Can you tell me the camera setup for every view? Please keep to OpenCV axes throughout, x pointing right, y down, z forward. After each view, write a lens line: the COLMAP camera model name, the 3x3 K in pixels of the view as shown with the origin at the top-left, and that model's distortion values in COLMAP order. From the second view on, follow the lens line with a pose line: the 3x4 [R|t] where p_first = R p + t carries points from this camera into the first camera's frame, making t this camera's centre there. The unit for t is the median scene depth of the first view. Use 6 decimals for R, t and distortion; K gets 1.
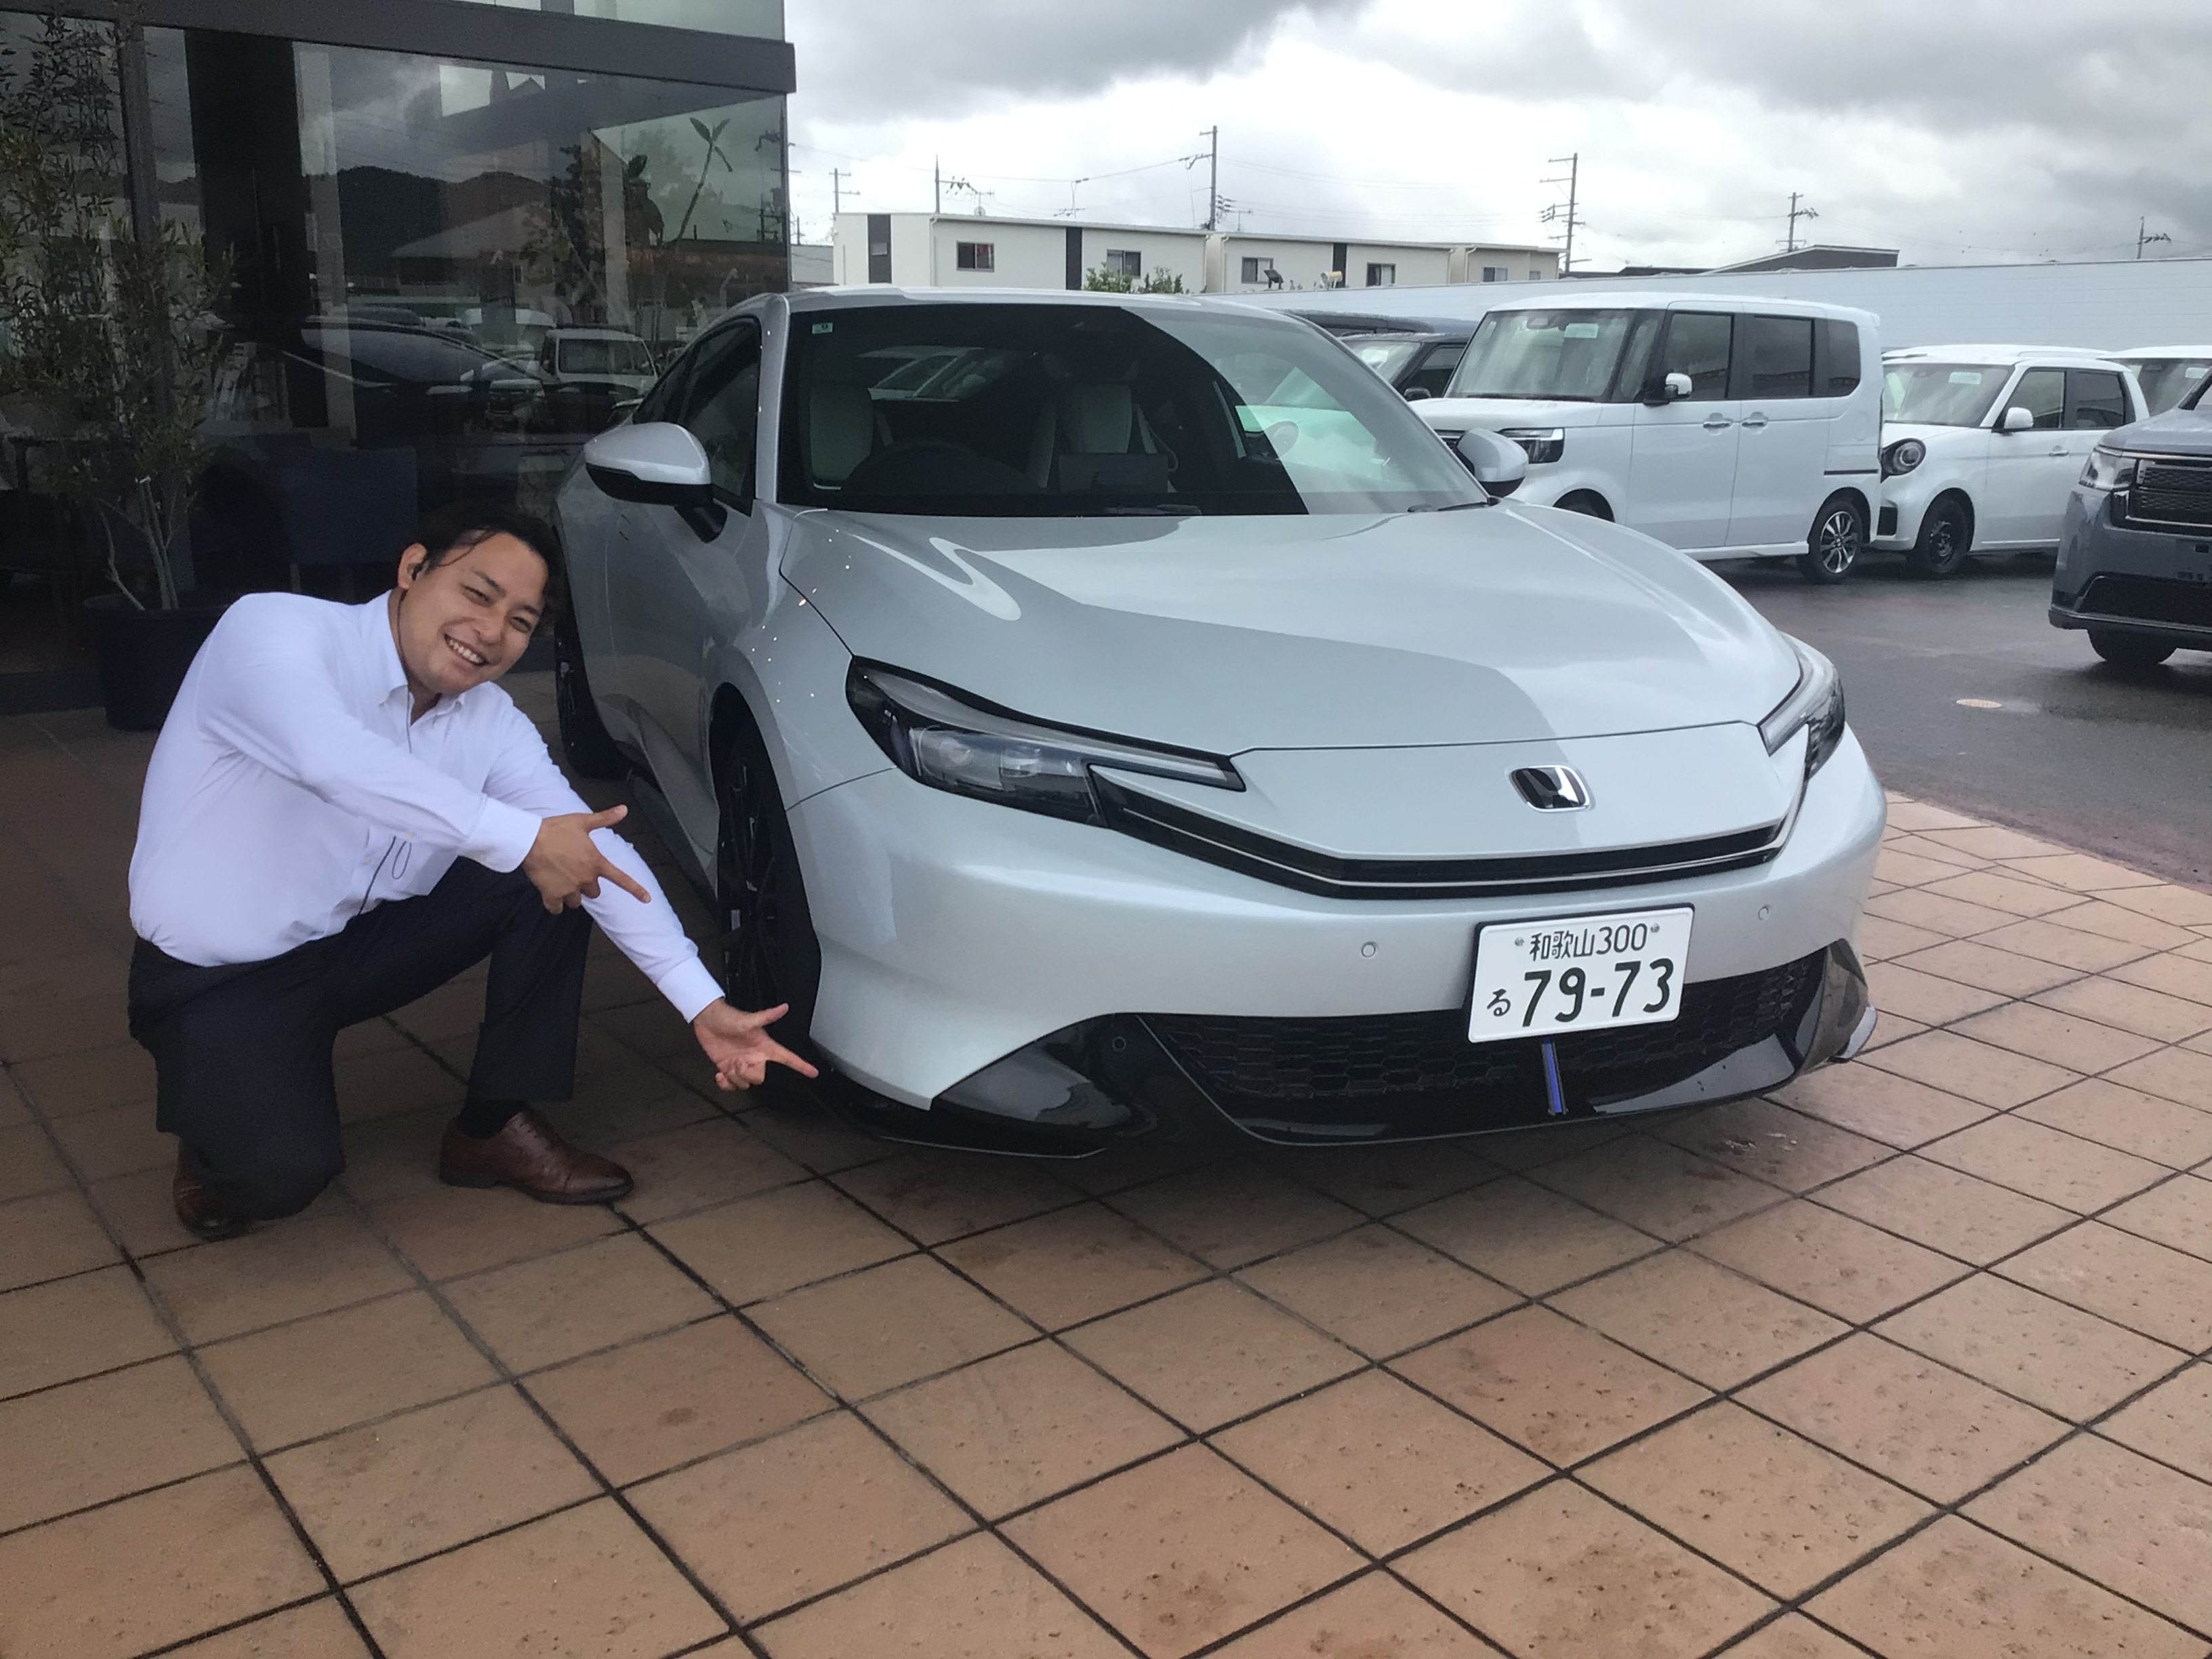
lens RADIAL K [[1991.7, 0, 1101.8], [0, 1991.7, 818.7], [0, 0, 1]] dist [0.061669, -0.137410]
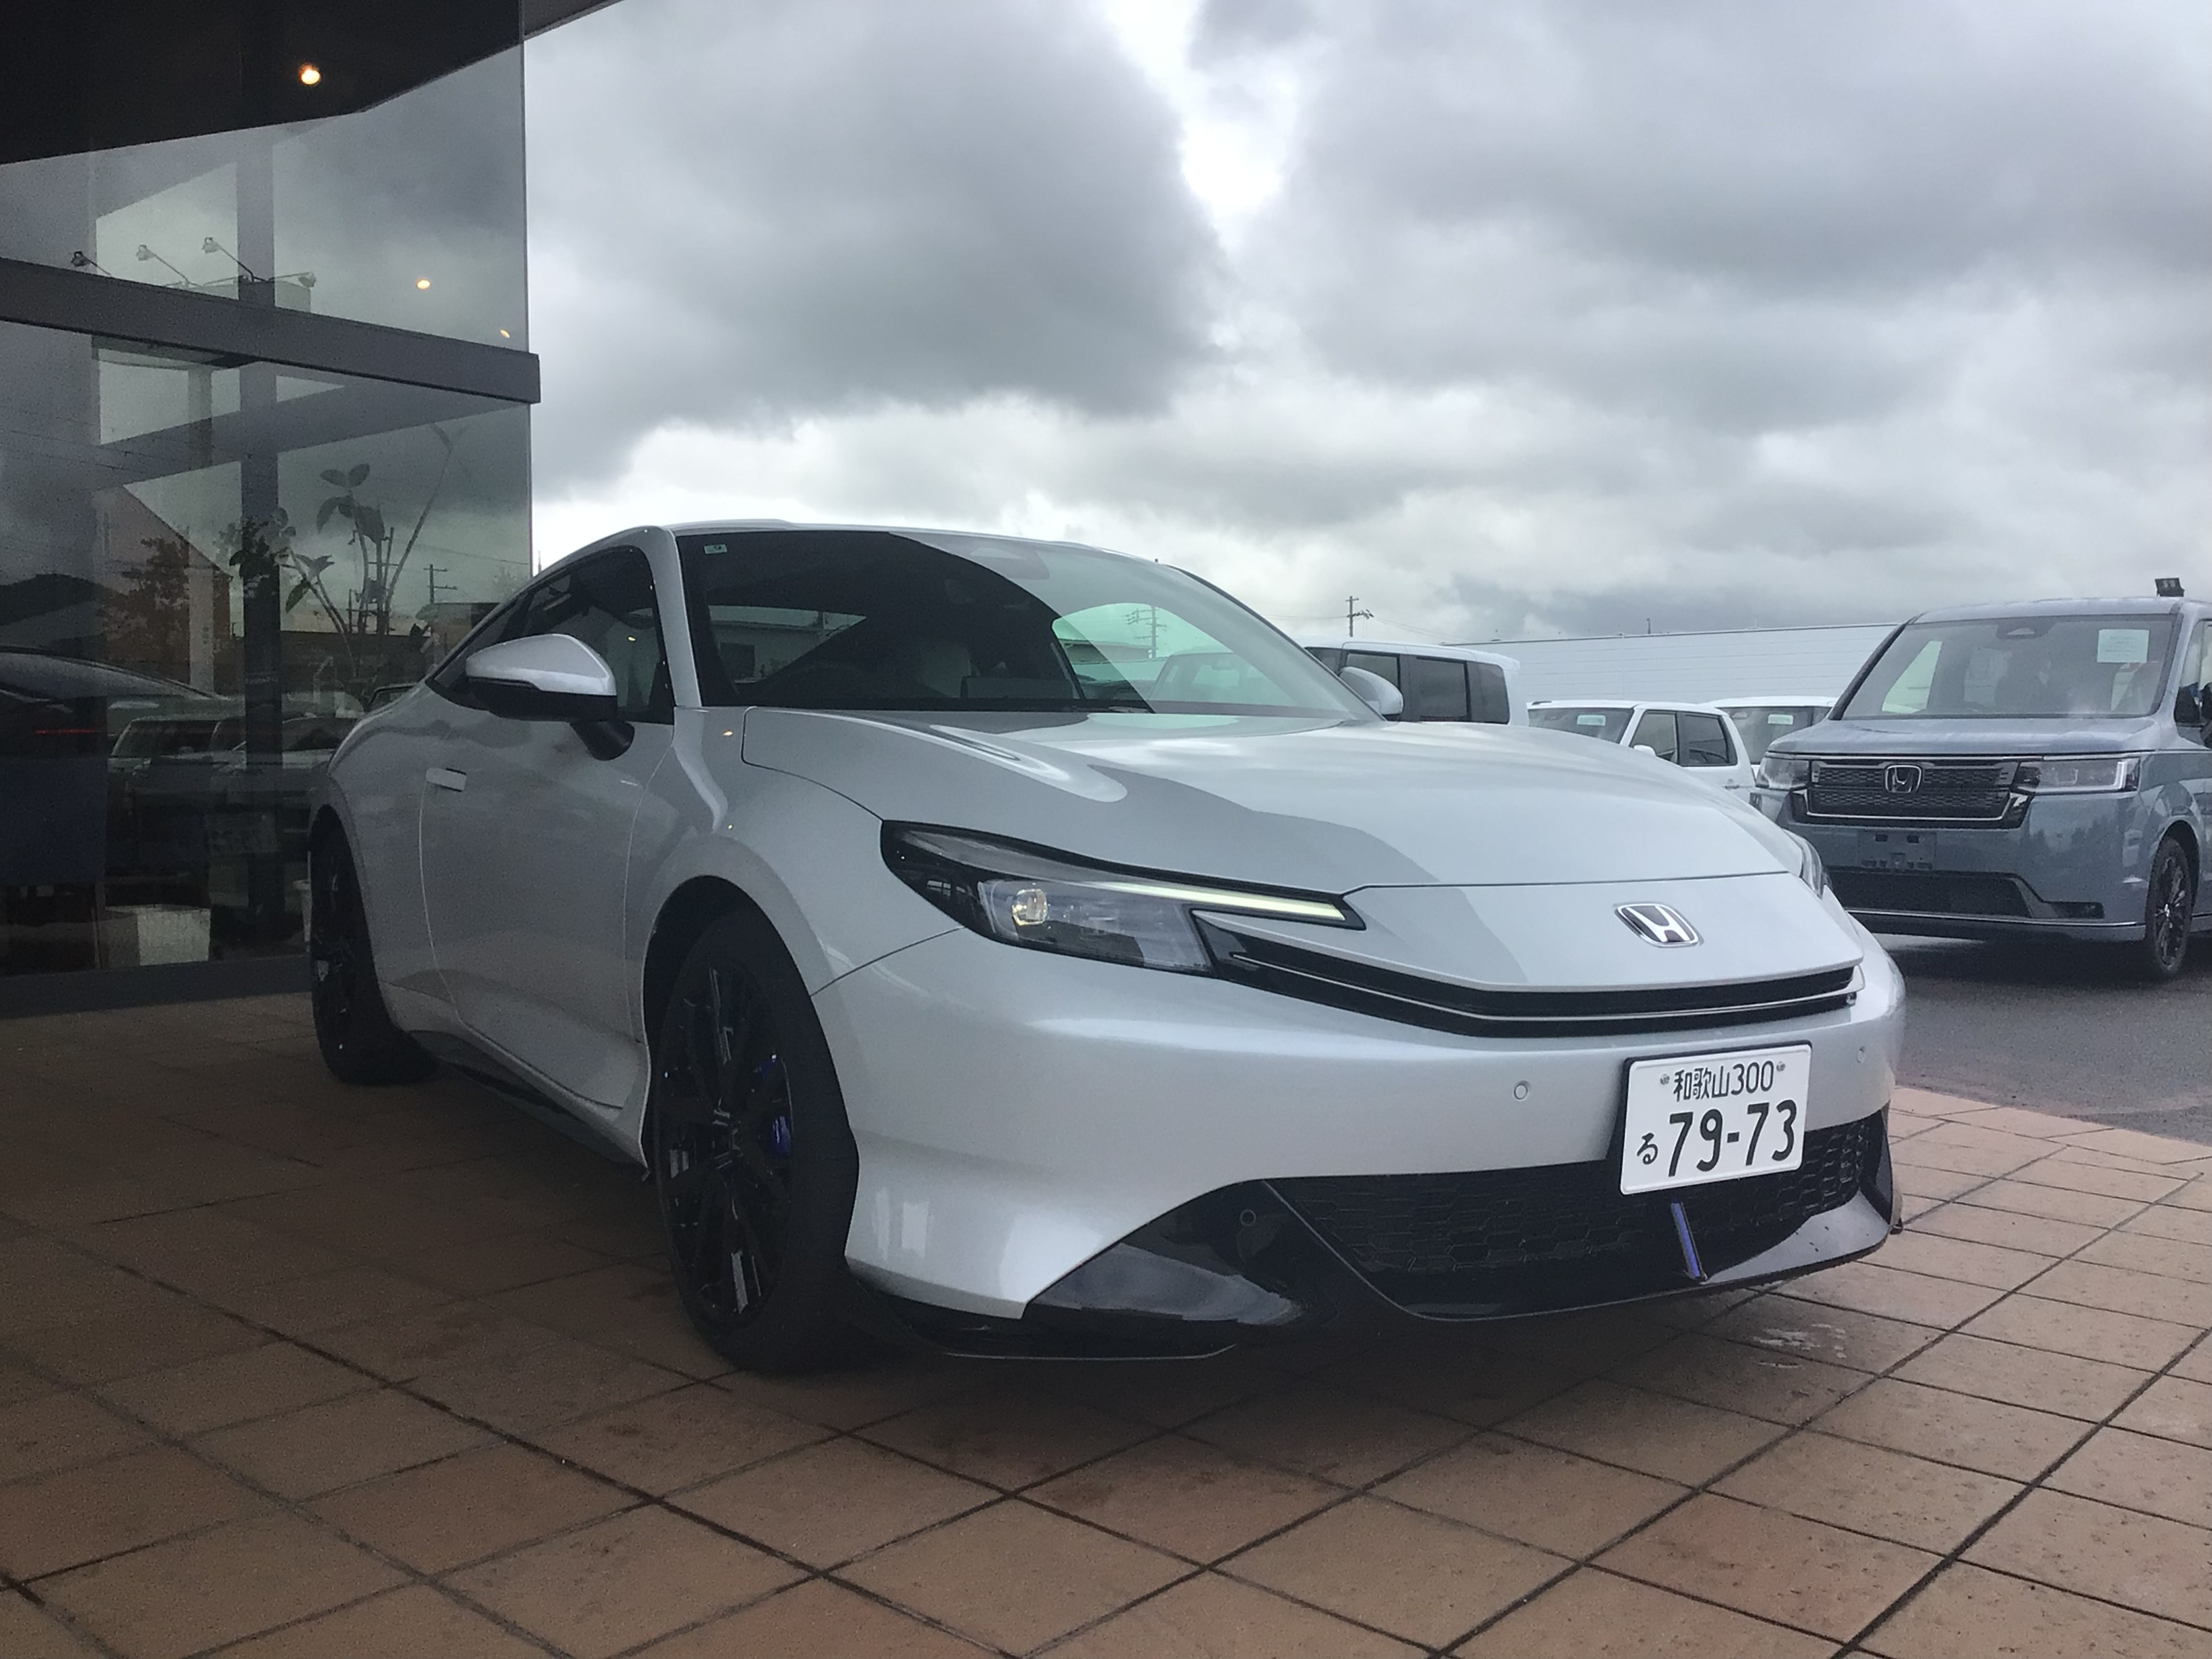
lens RADIAL K [[1991.7, 0, 1116.6], [0, 1991.7, 806.7], [0, 0, 1]] dist [0.061669, -0.137410]
pose [[0.980144, -0.015584, 0.197673, -0.211997], [0.053508, 0.980711, -0.187995, 0.092991], [-0.190931, 0.194840, 0.962072, 0.117768]]
